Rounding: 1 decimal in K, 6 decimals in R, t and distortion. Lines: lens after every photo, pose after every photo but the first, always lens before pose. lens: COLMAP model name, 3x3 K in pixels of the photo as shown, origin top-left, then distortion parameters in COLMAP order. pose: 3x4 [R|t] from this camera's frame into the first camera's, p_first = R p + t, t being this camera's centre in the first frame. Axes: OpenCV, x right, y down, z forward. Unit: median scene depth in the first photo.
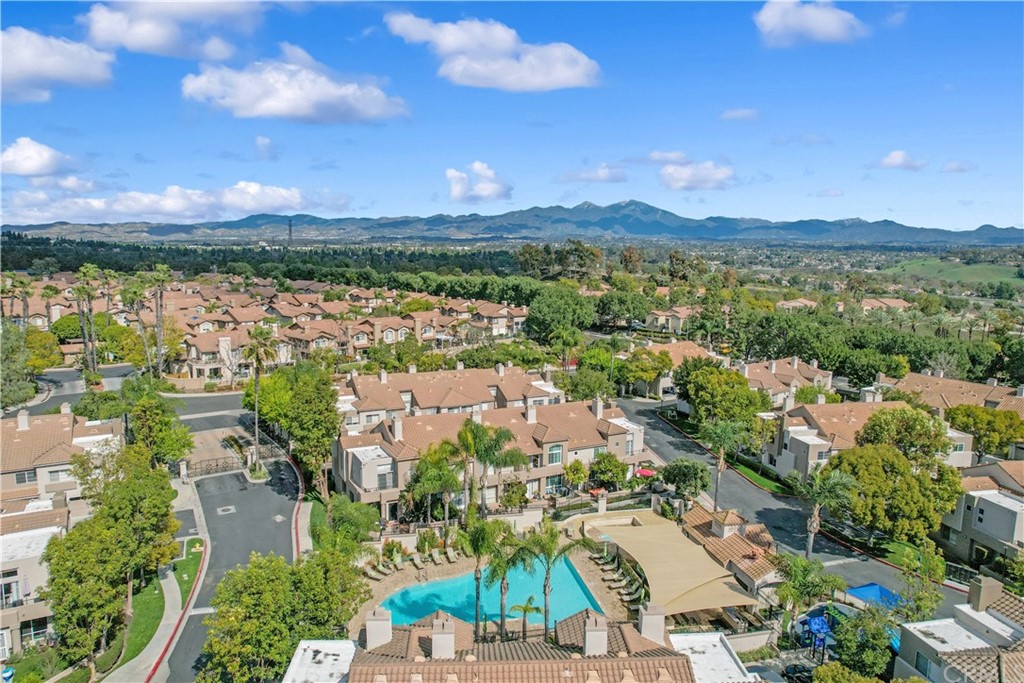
lens RADIAL K [[676.7, 0, 512.0], [0, 676.7, 341.5], [0, 0, 1]] dist [-0.079723, 0.069237]
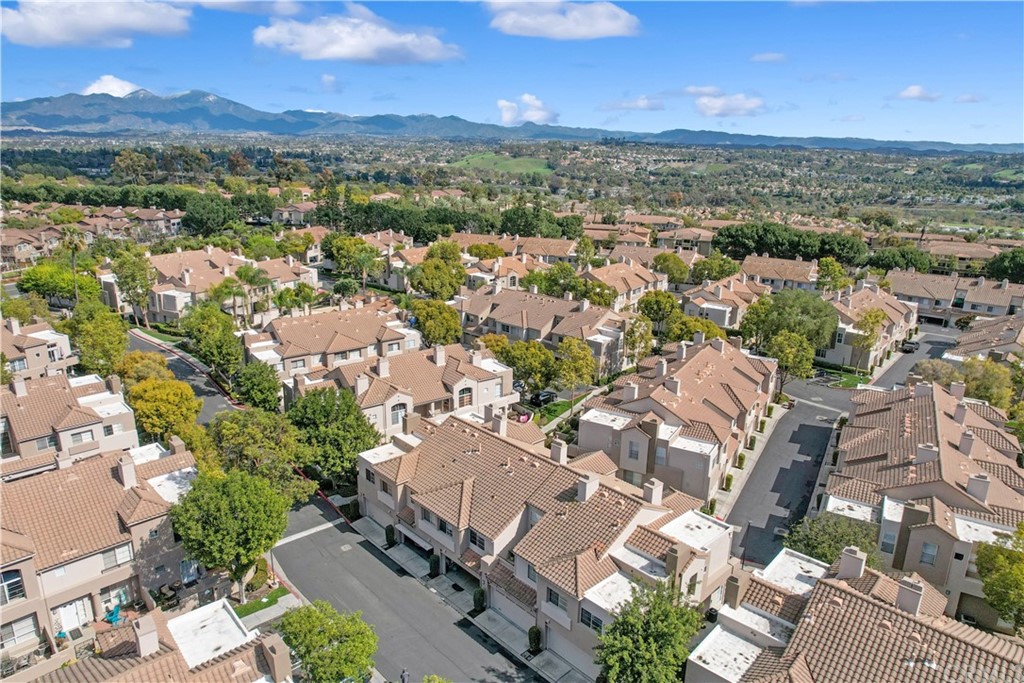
lens RADIAL K [[676.7, 0, 512.0], [0, 676.7, 341.5], [0, 0, 1]] dist [-0.079723, 0.069237]
pose [[0.830467, -0.156140, 0.534738, -0.165857], [0.074899, 0.982496, 0.170561, 0.023504], [-0.552010, -0.101594, 0.827625, -0.363059]]
